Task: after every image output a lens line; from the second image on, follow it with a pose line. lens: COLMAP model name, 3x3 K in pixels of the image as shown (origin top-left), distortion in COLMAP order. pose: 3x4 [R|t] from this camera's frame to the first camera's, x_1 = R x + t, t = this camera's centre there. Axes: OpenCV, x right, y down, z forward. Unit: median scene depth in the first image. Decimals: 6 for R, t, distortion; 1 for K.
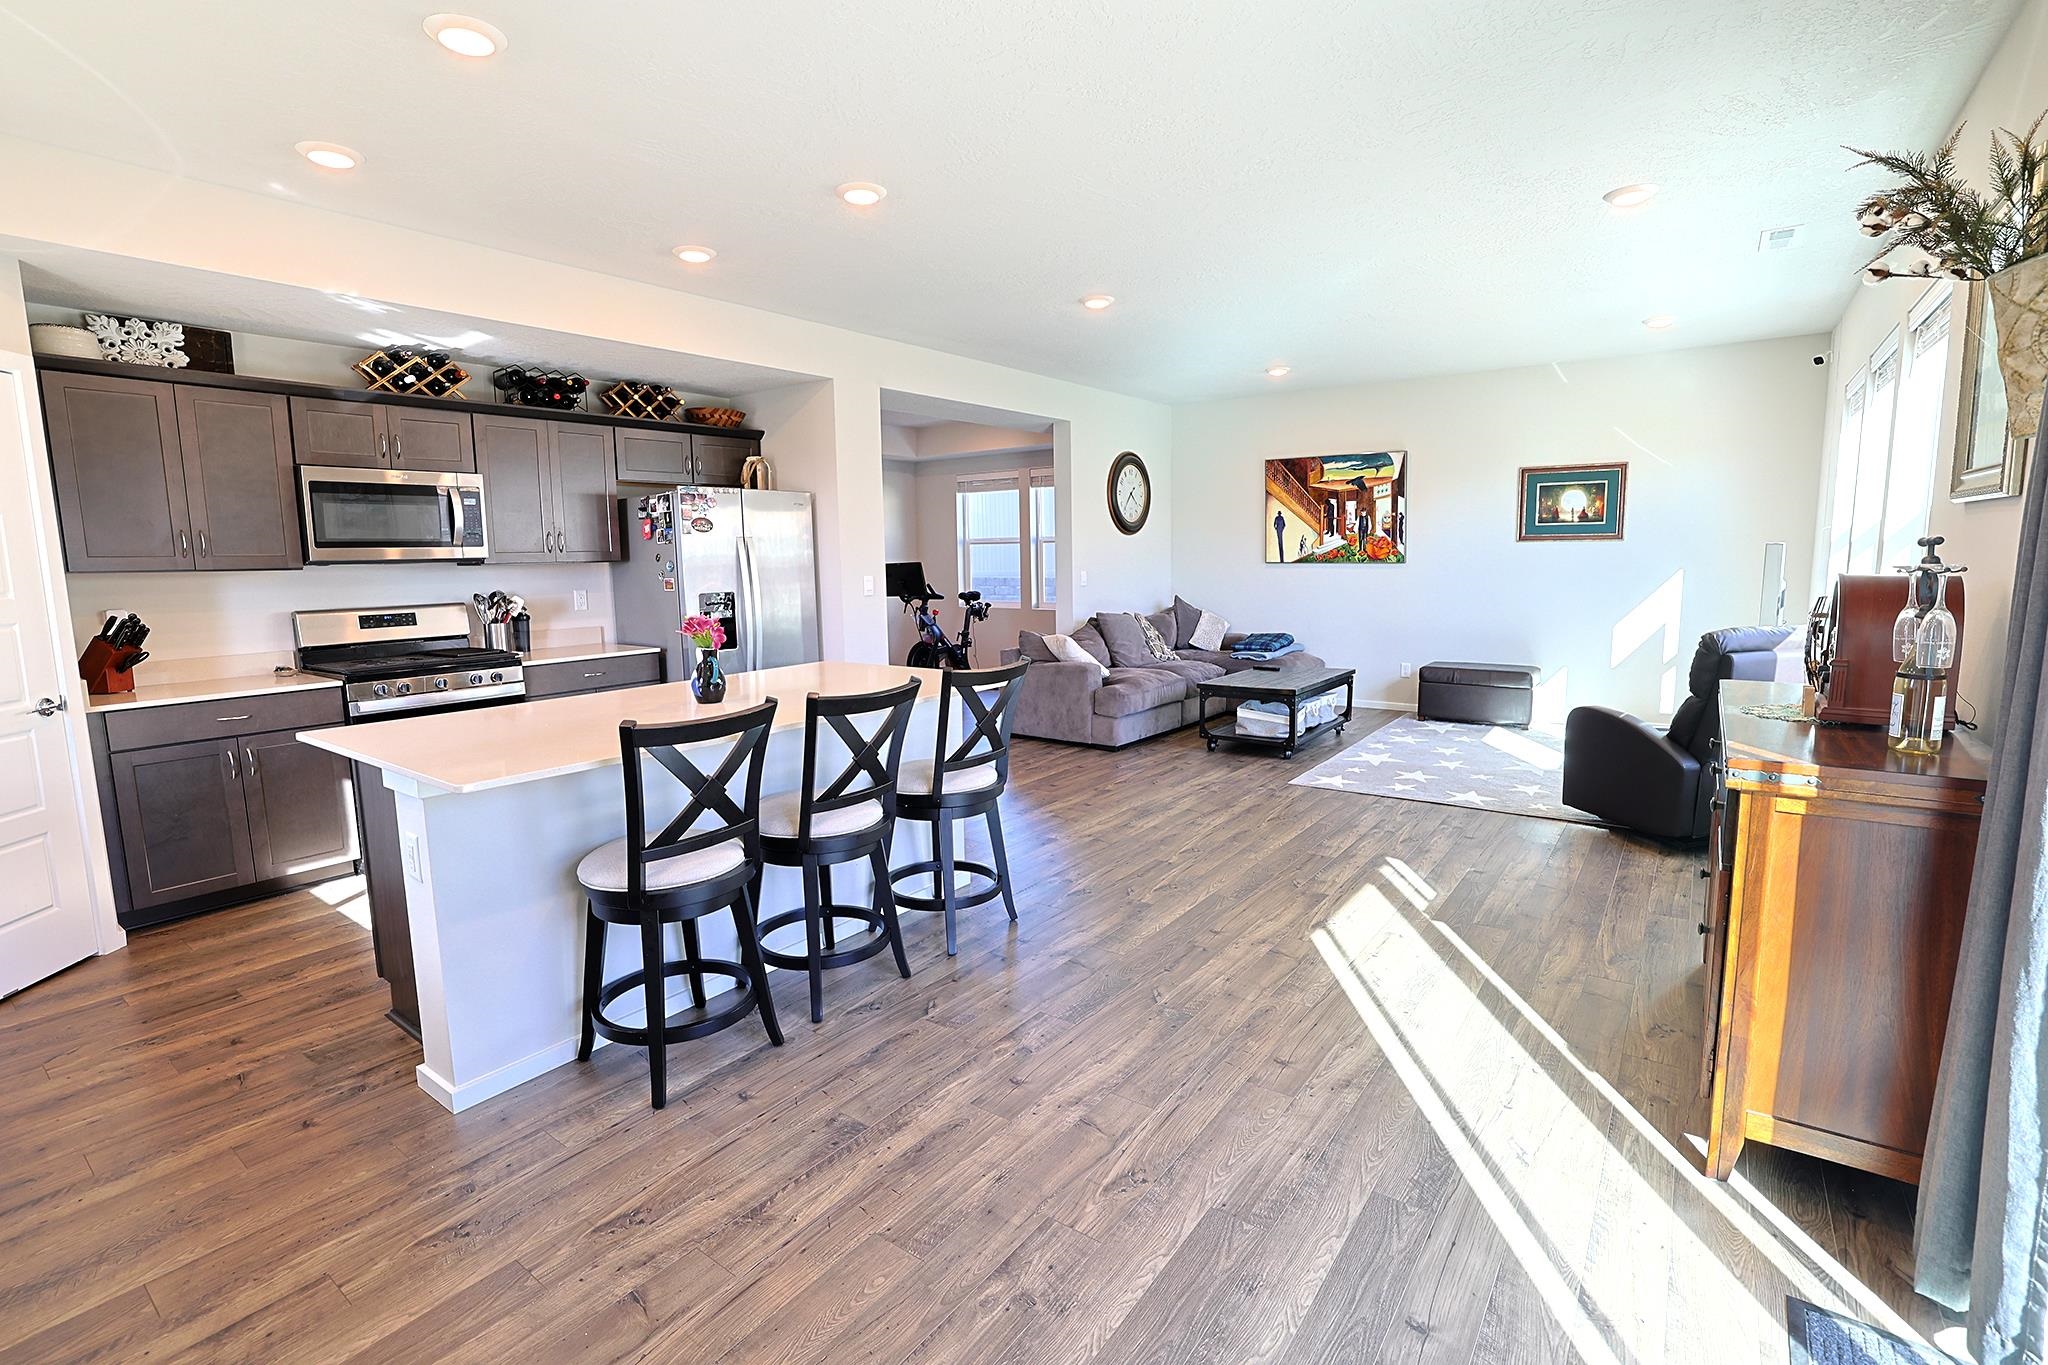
lens RADIAL K [[928.7, 0, 1020.7], [0, 928.7, 675.1], [0, 0, 1]] dist [-0.041261, 0.013629]
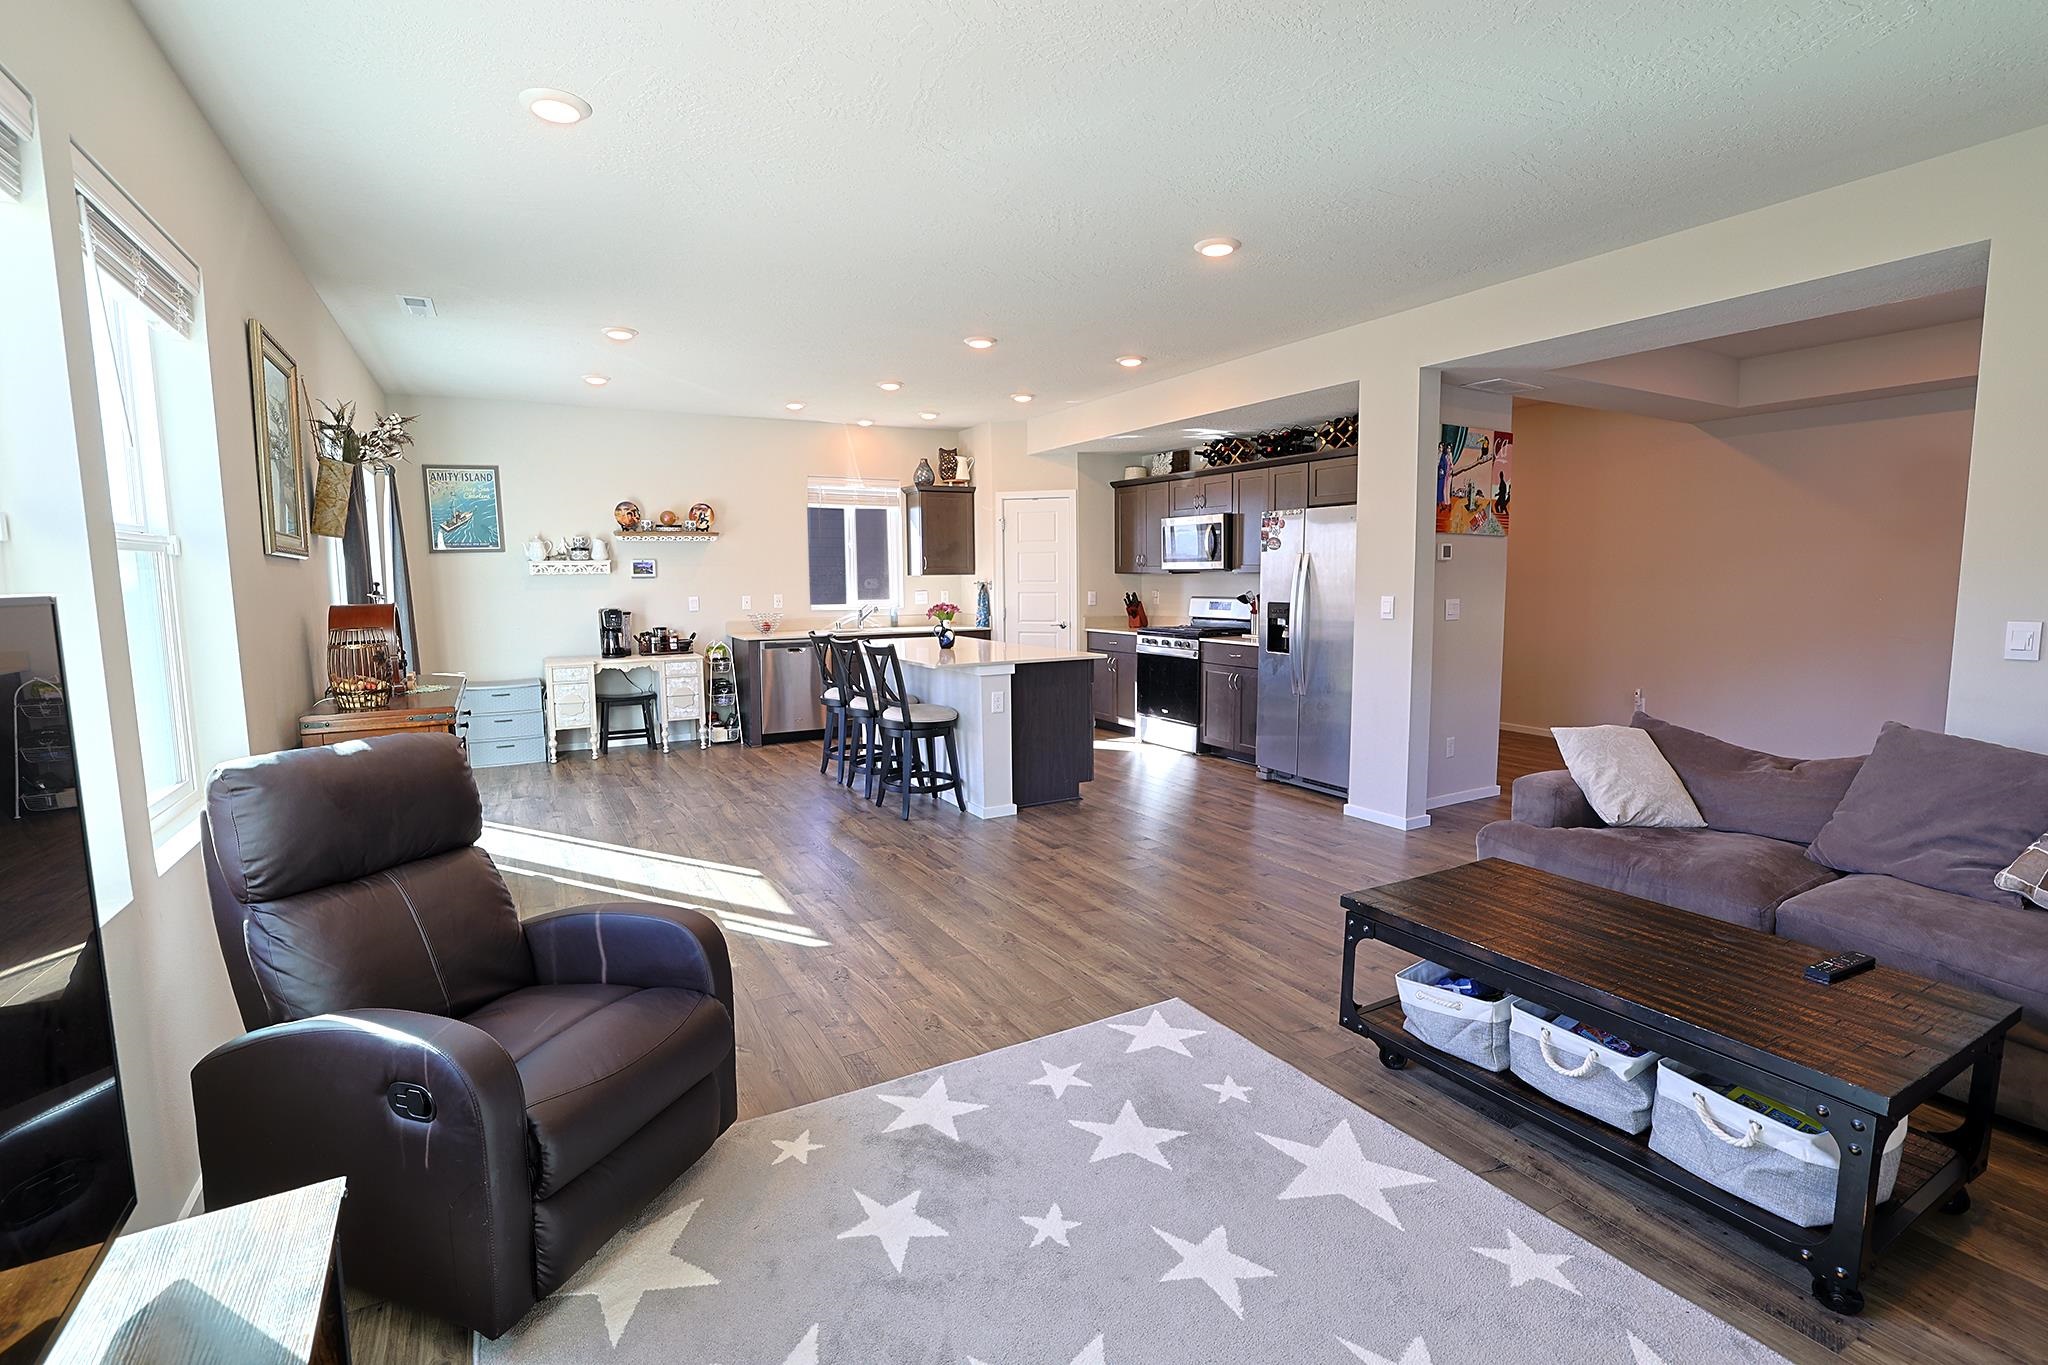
lens RADIAL K [[928.7, 0, 1020.7], [0, 928.7, 671.7], [0, 0, 1]] dist [-0.041261, 0.013629]
pose [[-0.399390, 0.119045, -0.909019, 0.967711], [-0.101462, 0.979703, 0.172880, -0.193194], [0.911149, 0.161278, -0.379205, 1.313668]]
